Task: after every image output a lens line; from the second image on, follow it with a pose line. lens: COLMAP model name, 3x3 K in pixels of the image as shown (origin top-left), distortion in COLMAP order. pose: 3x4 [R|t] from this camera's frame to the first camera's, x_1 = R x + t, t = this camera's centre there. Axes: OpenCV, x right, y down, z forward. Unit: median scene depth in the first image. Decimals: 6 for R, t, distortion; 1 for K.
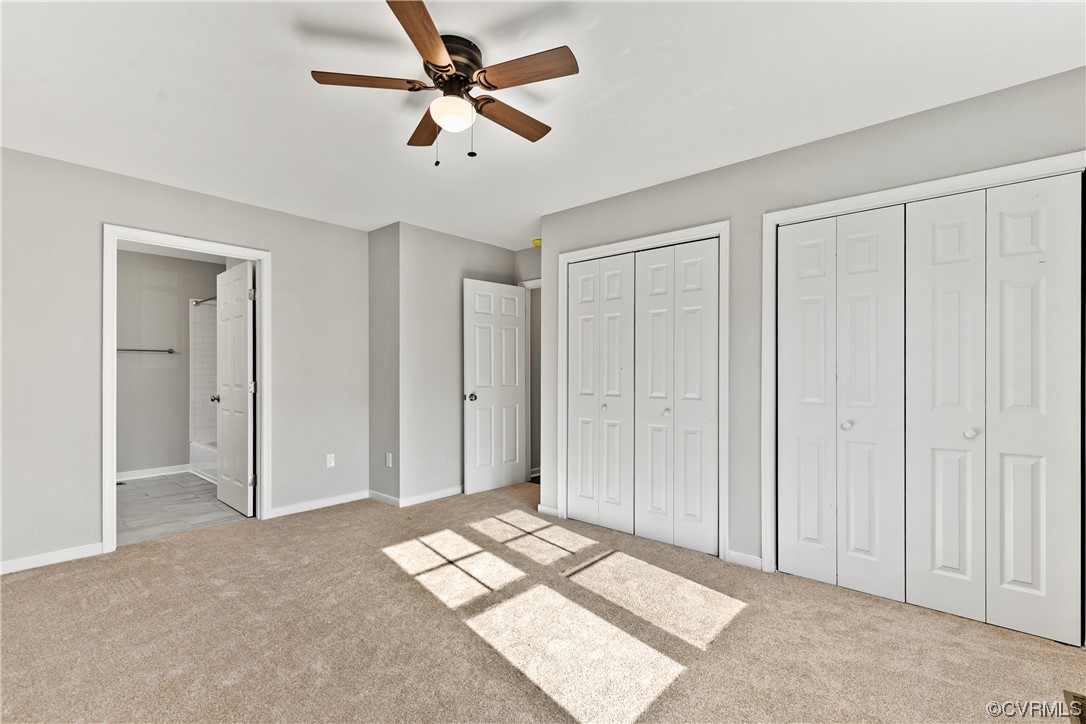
lens RADIAL K [[492.6, 0, 544.4], [0, 492.6, 371.5], [0, 0, 1]] dist [0.005118, -0.000527]
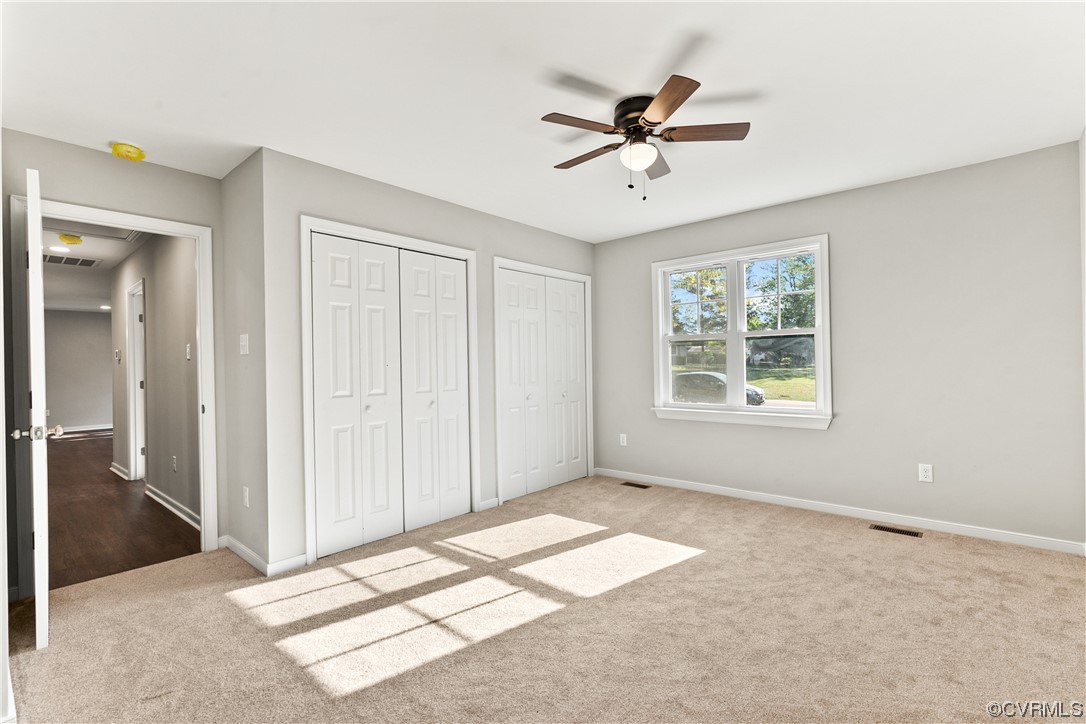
lens RADIAL K [[489.0, 0, 545.0], [0, 489.0, 364.1], [0, 0, 1]] dist [0.000046, -0.000886]
pose [[0.006375, -0.001620, 0.999978, -0.940234], [0.017631, 0.999843, 0.001507, -0.005540], [-0.999824, 0.017621, 0.006403, 0.825292]]
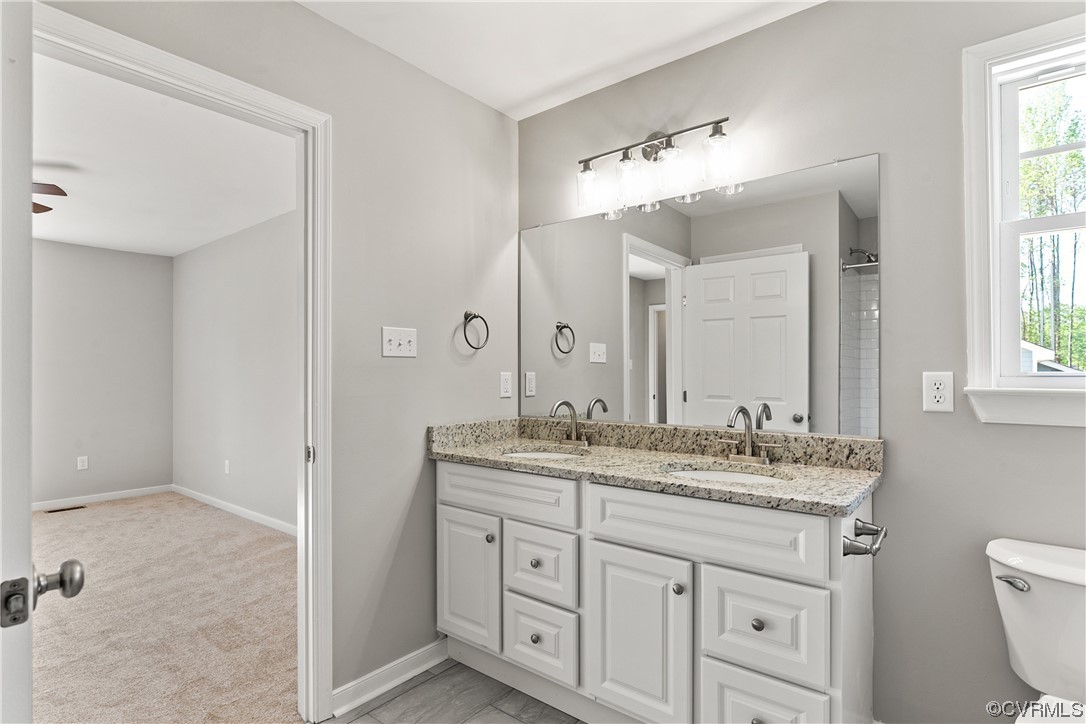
lens RADIAL K [[556.9, 0, 542.8], [0, 556.9, 366.3], [0, 0, 1]] dist [0.000636, 0.000314]
pose [[-0.999590, 0.001203, -0.028609, -1.214153], [0.001389, 0.999978, -0.006456, -0.028689], [0.028601, -0.006493, -0.999570, 1.770304]]
